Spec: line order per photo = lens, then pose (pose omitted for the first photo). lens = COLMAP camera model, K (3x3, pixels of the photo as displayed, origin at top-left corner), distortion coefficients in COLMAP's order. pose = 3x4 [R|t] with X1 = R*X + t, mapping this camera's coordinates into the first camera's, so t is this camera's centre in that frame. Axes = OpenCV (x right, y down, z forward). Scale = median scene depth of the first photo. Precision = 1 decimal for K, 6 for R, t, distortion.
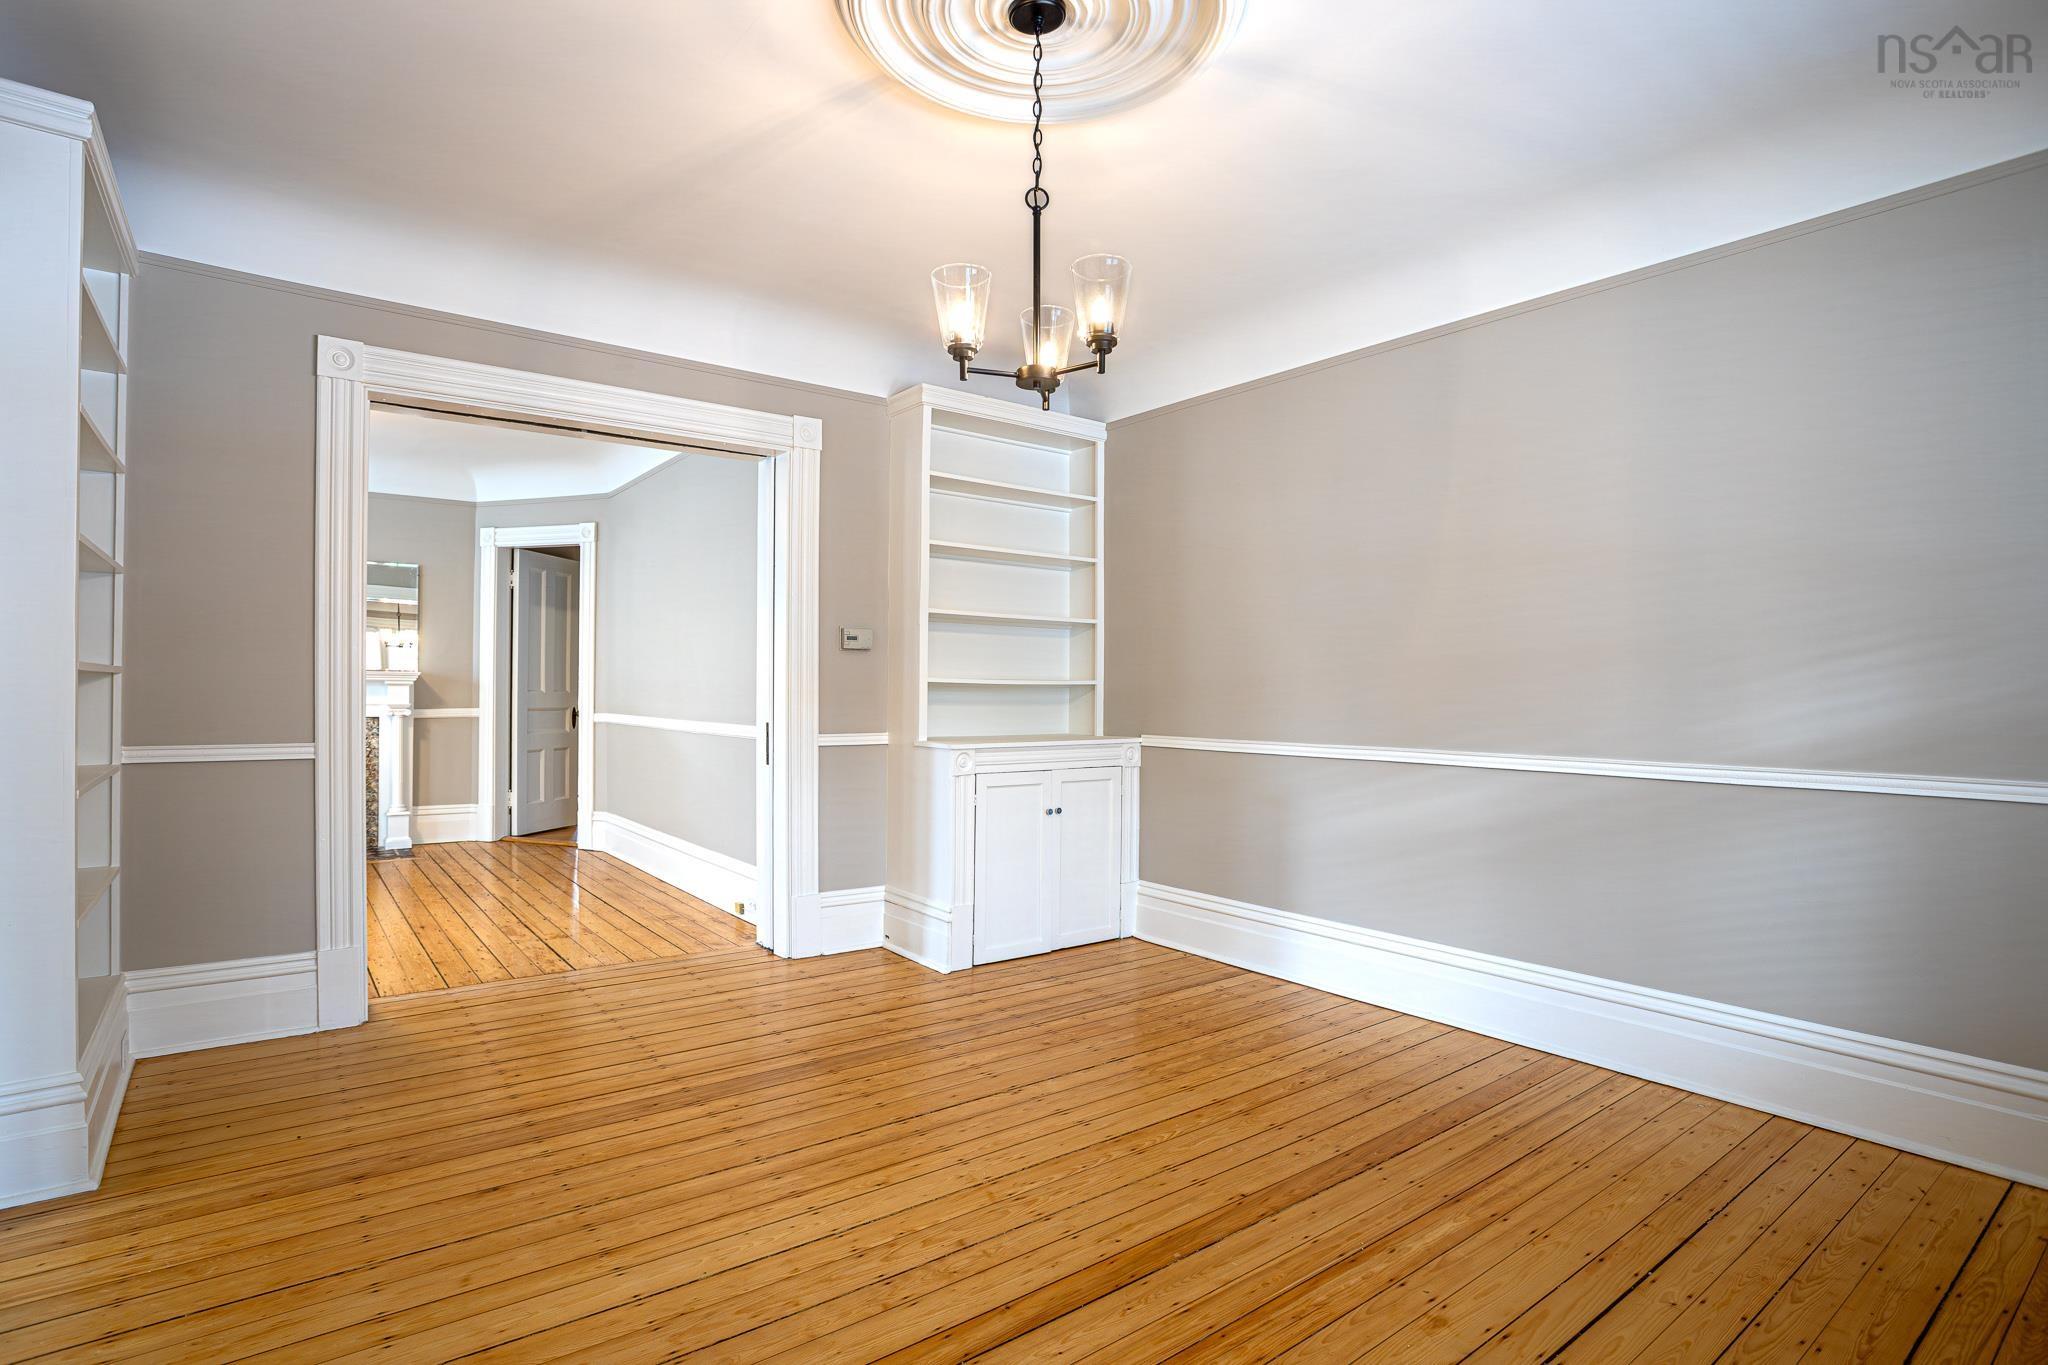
lens RADIAL K [[1030.9, 0, 1029.3], [0, 1030.9, 680.5], [0, 0, 1]] dist [-0.040864, 0.007255]
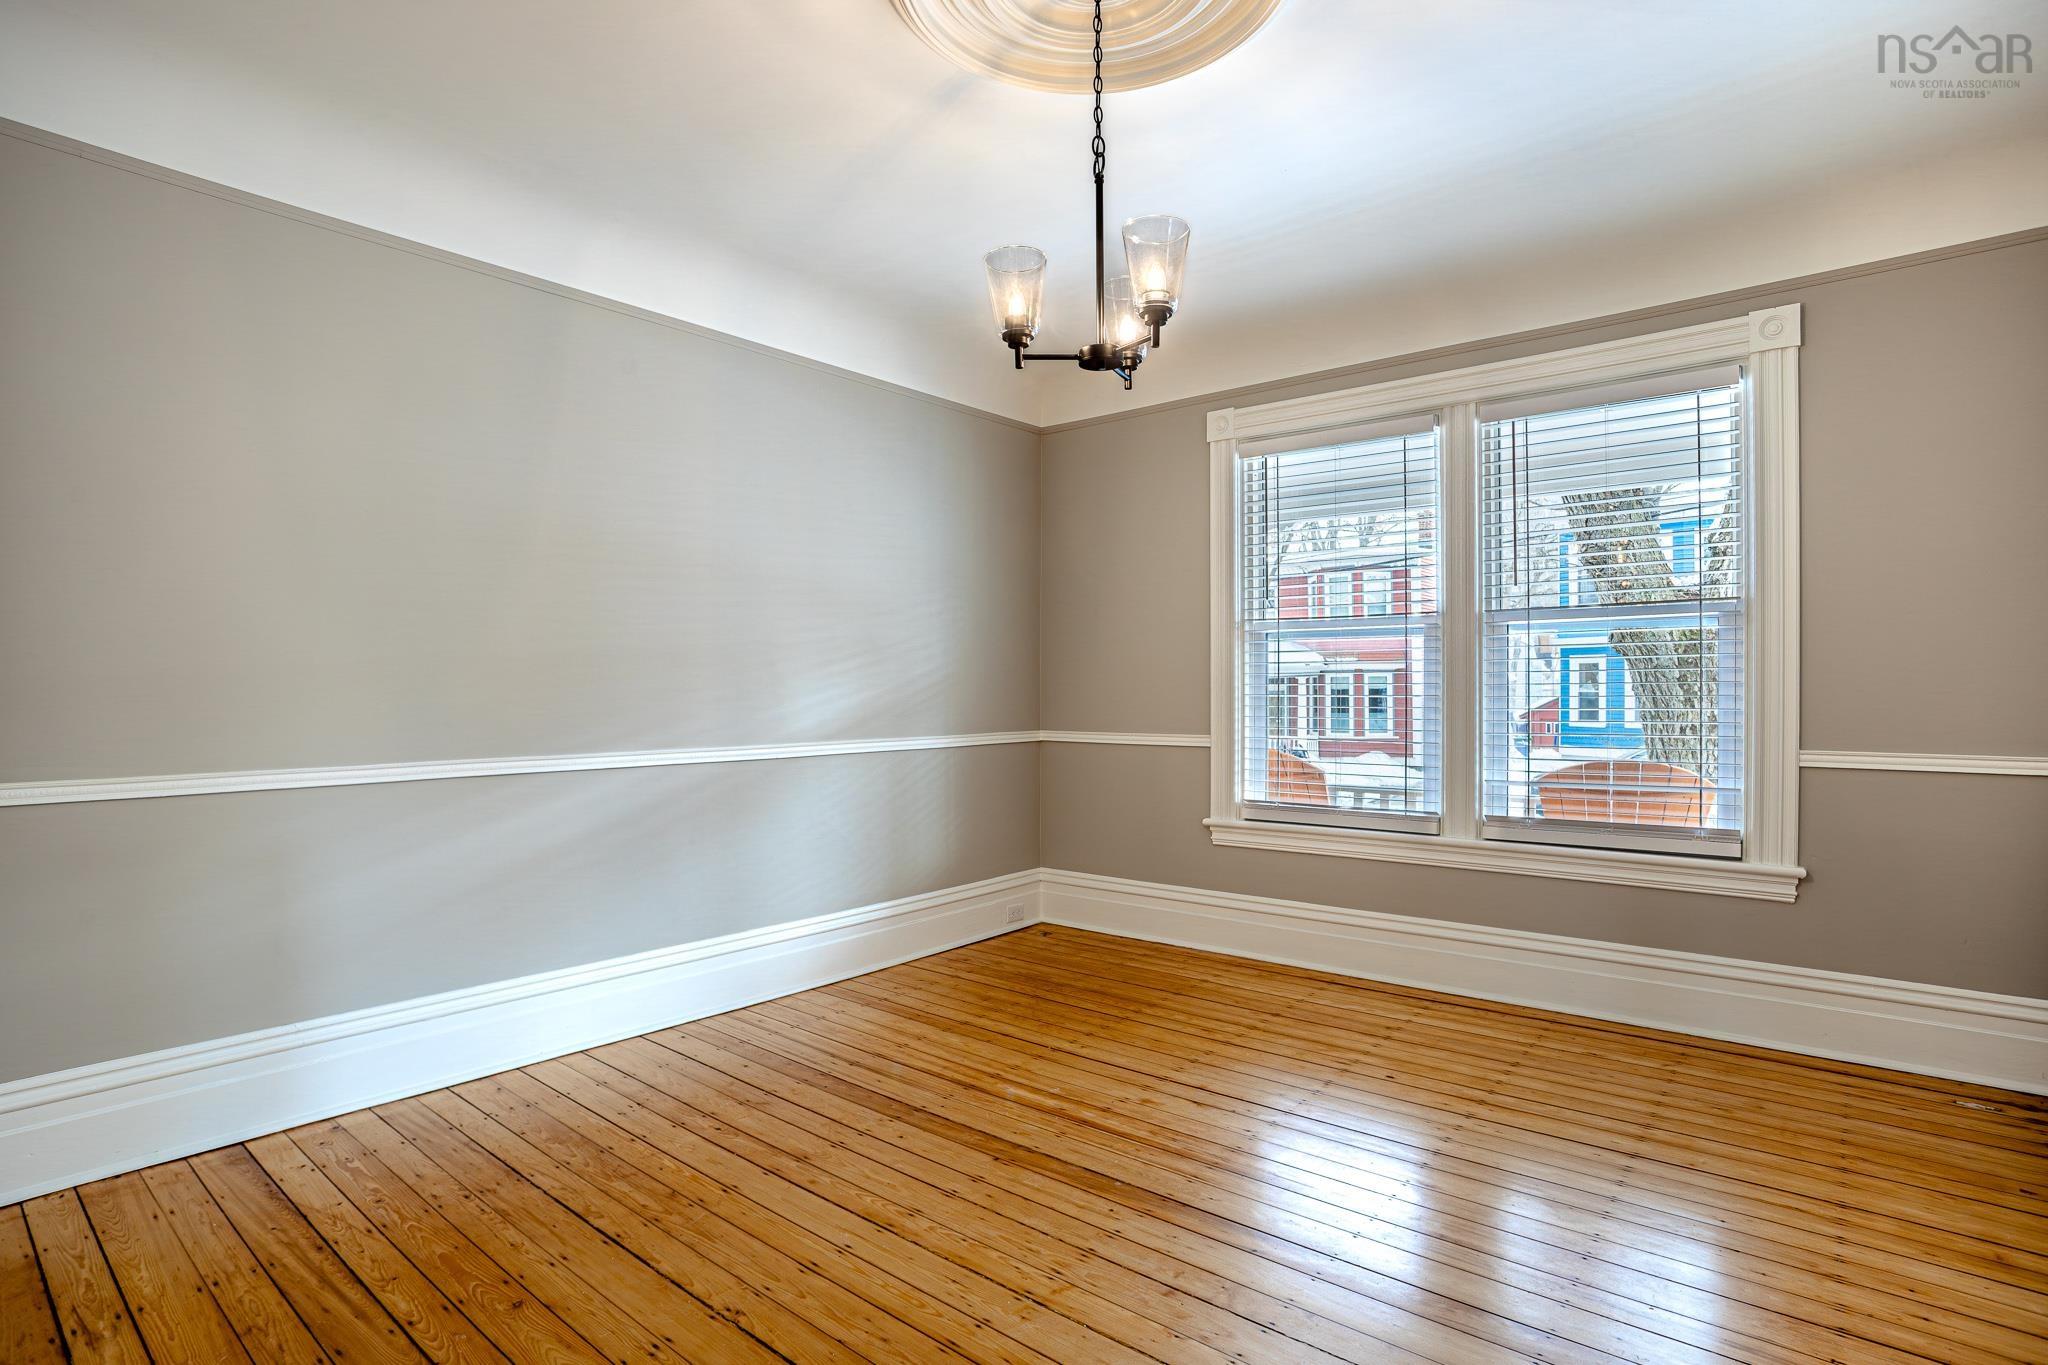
lens RADIAL K [[1030.9, 0, 1024.5], [0, 1030.9, 689.9], [0, 0, 1]] dist [-0.040864, 0.007255]
pose [[-0.216641, -0.010067, 0.976199, -0.696915], [-0.013331, 0.999884, 0.007353, 0.000720], [-0.976160, -0.011420, -0.216750, 0.996102]]
